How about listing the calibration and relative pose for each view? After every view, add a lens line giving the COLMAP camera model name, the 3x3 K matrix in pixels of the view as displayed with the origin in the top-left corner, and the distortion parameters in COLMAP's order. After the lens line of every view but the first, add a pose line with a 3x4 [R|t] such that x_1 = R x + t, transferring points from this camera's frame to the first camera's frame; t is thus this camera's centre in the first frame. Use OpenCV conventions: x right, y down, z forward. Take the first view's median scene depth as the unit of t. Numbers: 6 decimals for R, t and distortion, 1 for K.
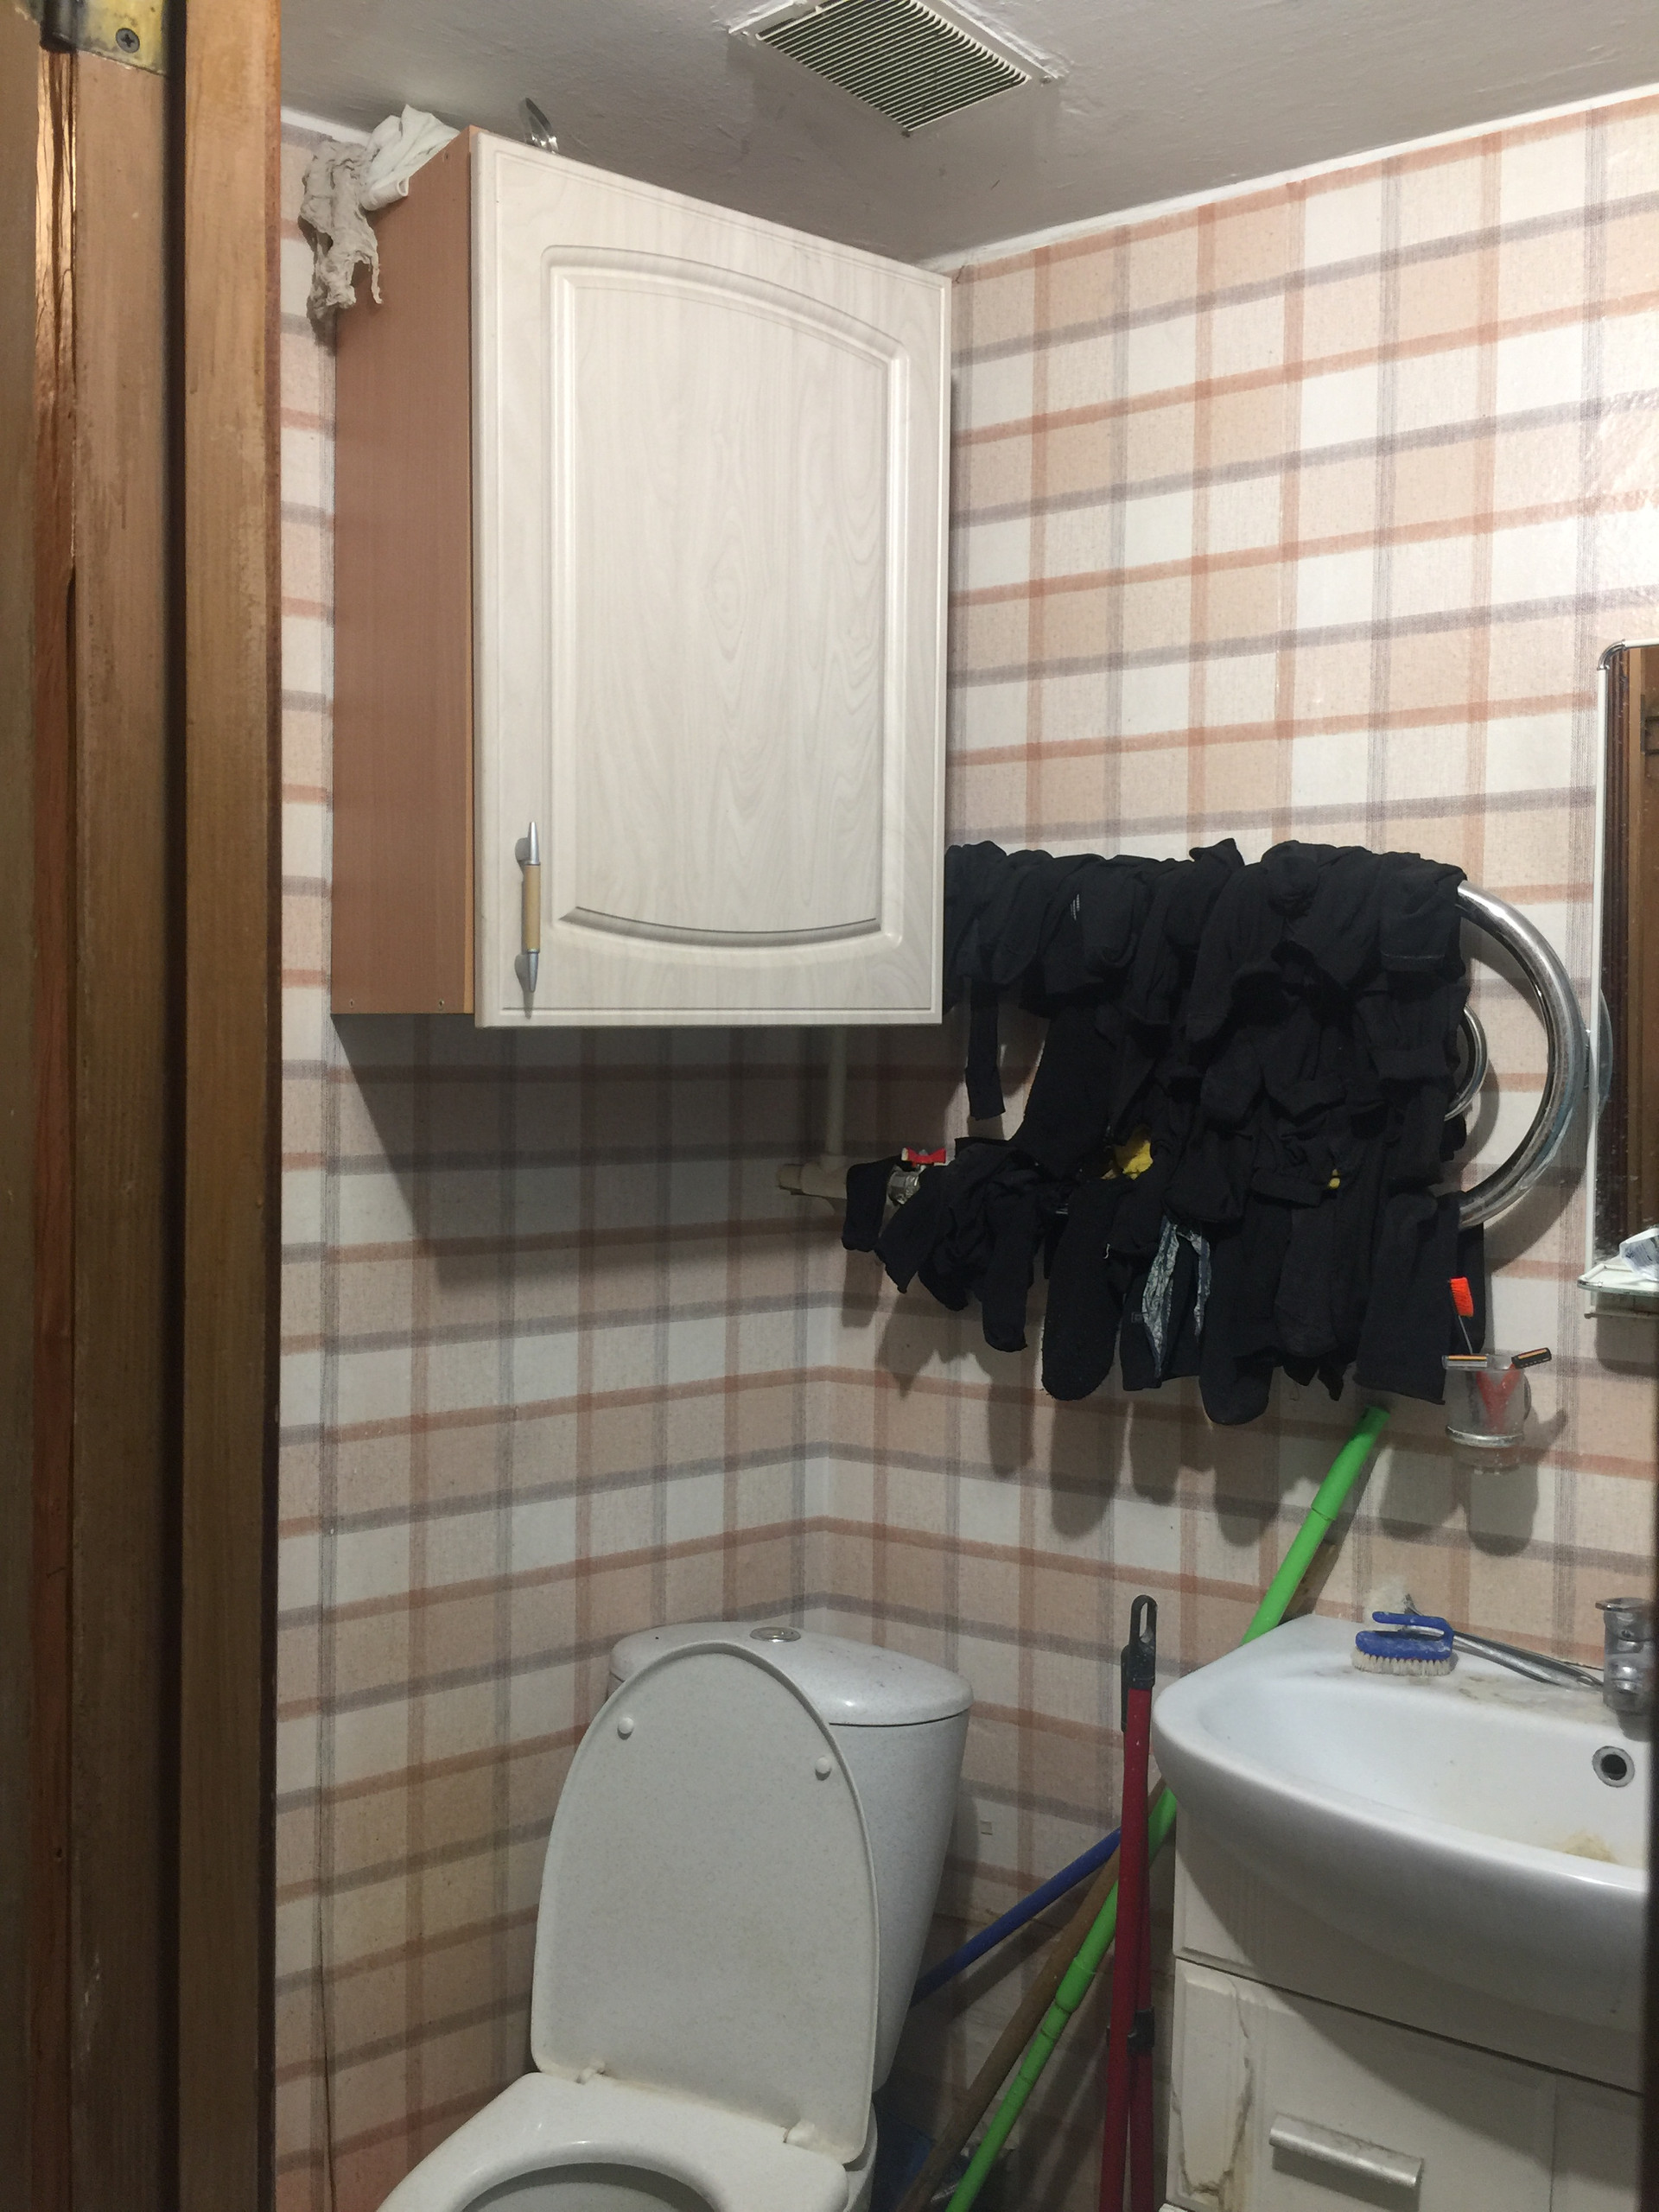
lens RADIAL K [[1900.9, 0, 829.3], [0, 1900.9, 1090.3], [0, 0, 1]] dist [0.081754, -0.111316]
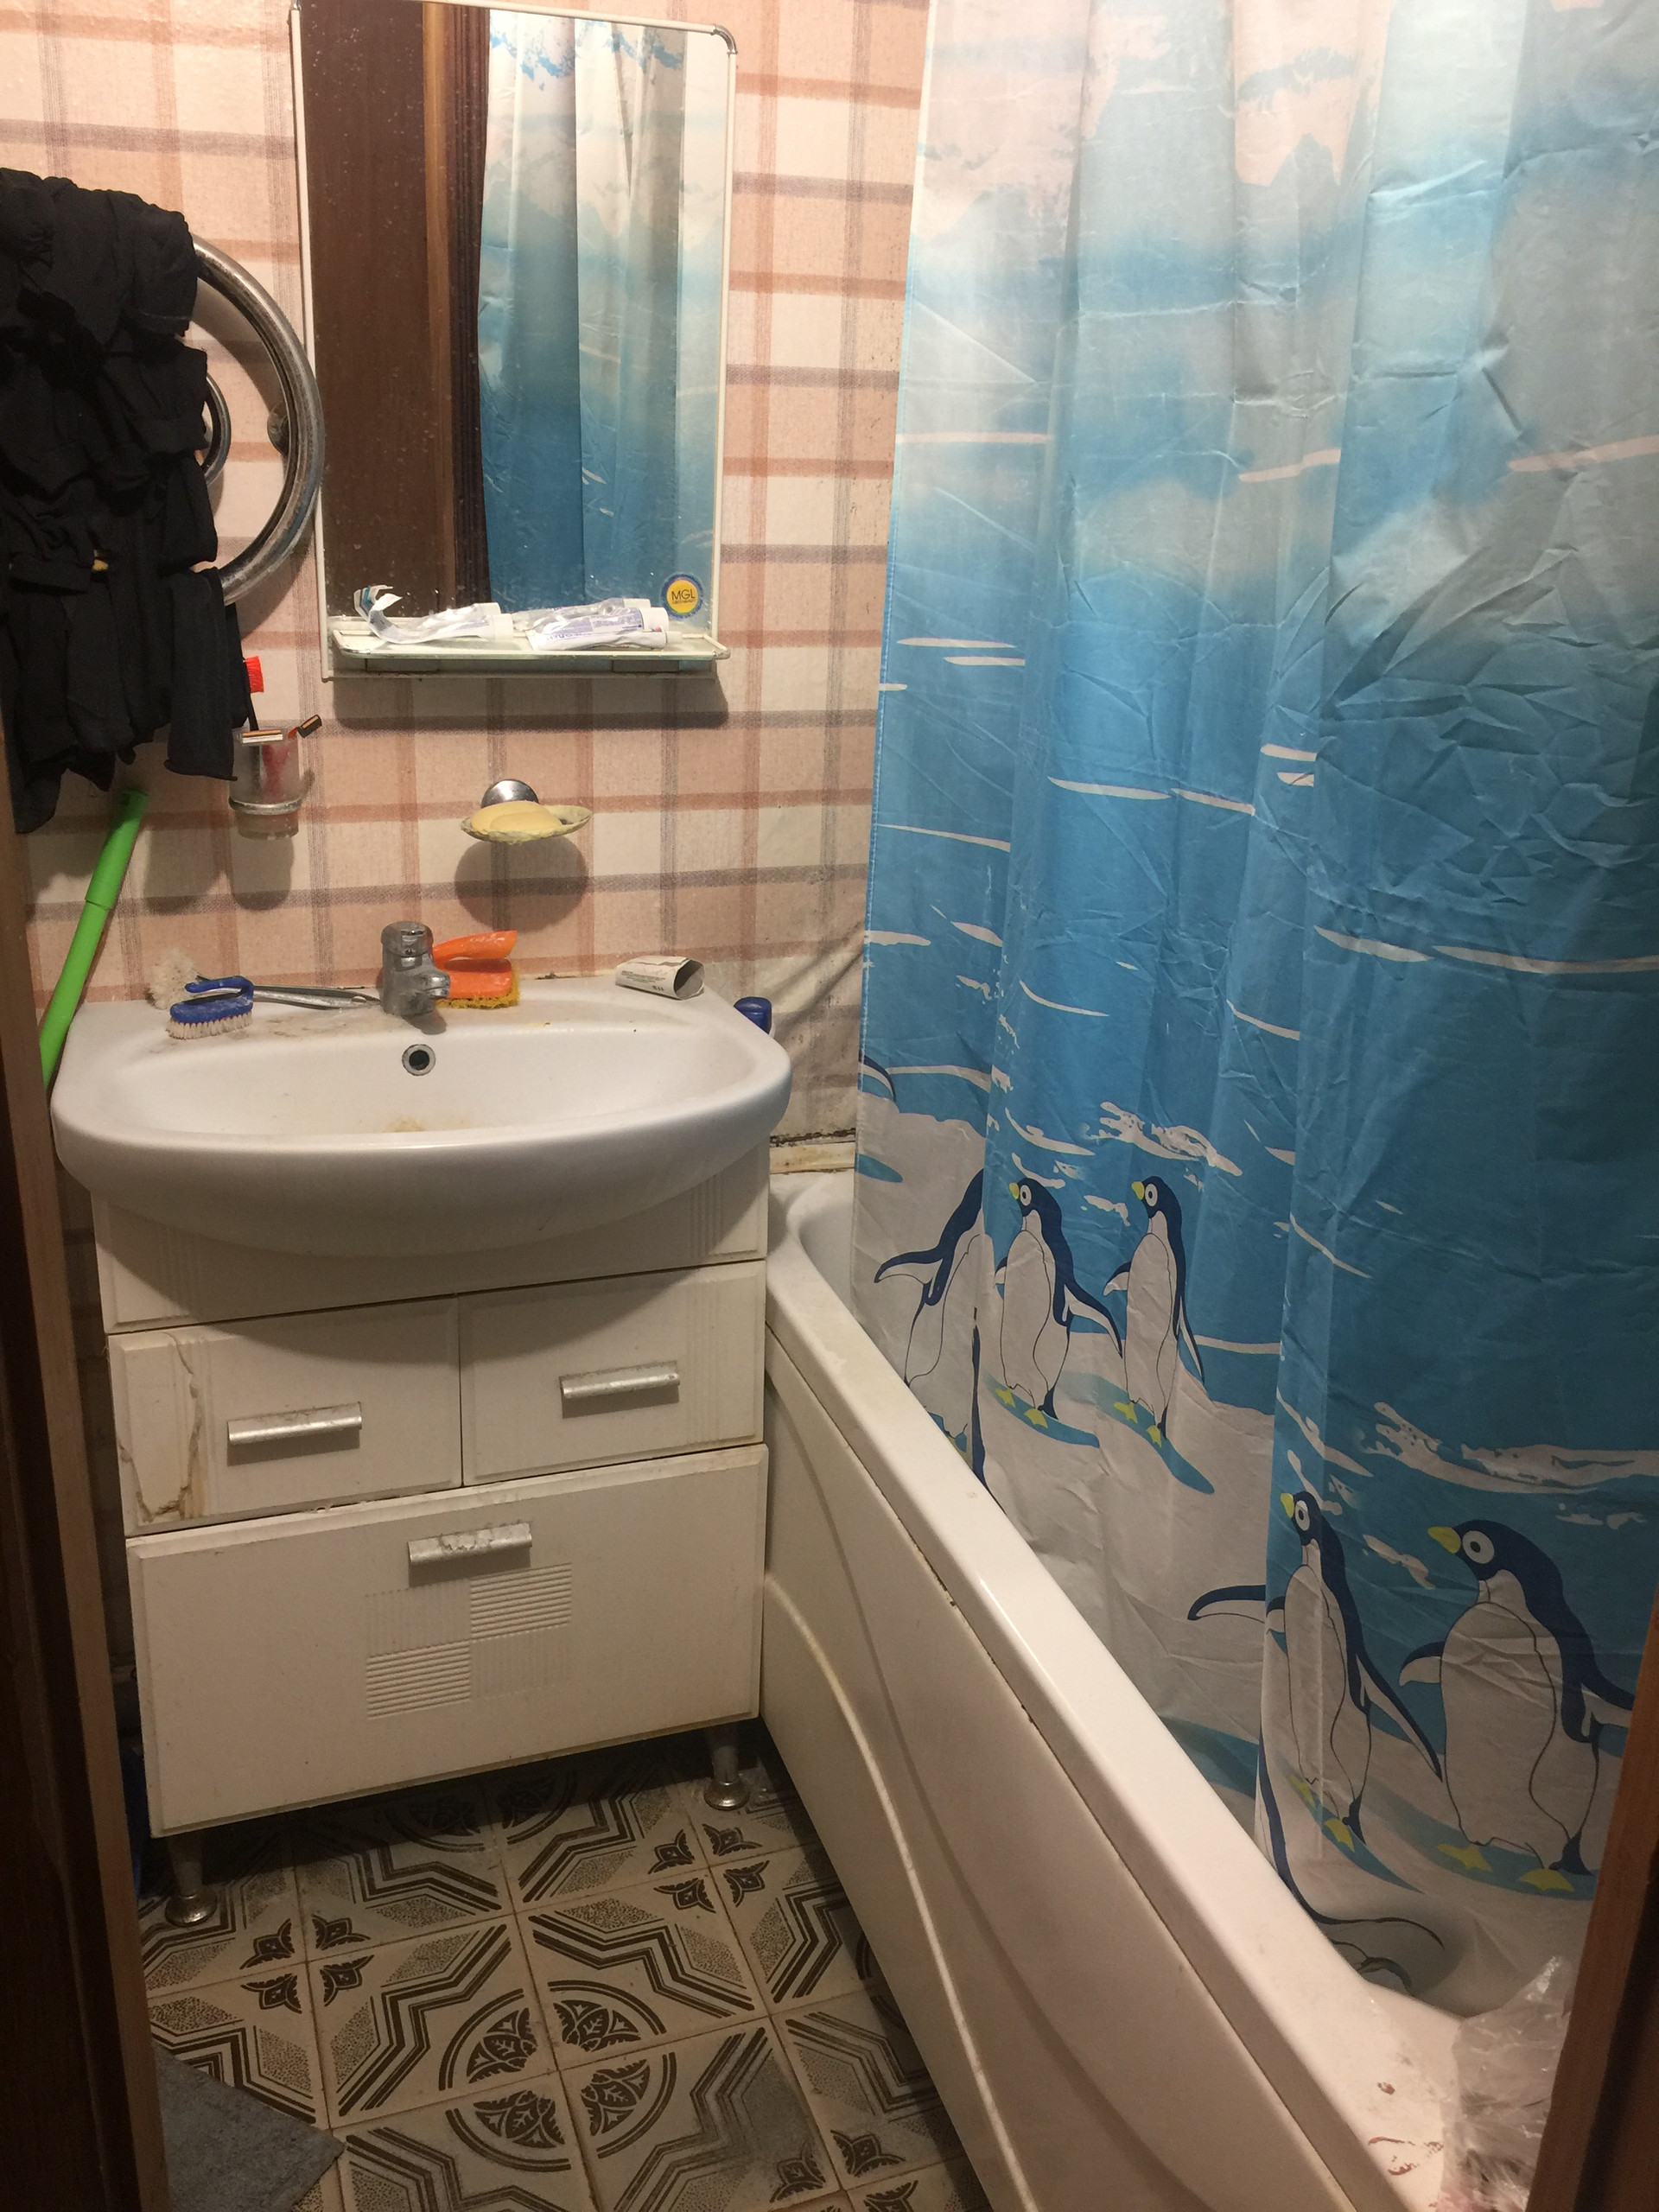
lens RADIAL K [[1900.9, 0, 829.3], [0, 1900.9, 1090.3], [0, 0, 1]] dist [0.081754, -0.111316]
pose [[0.608873, -0.261888, 0.748791, -0.305511], [-0.006256, 0.942318, 0.334660, -0.028870], [-0.793243, -0.208450, 0.572114, 0.101580]]
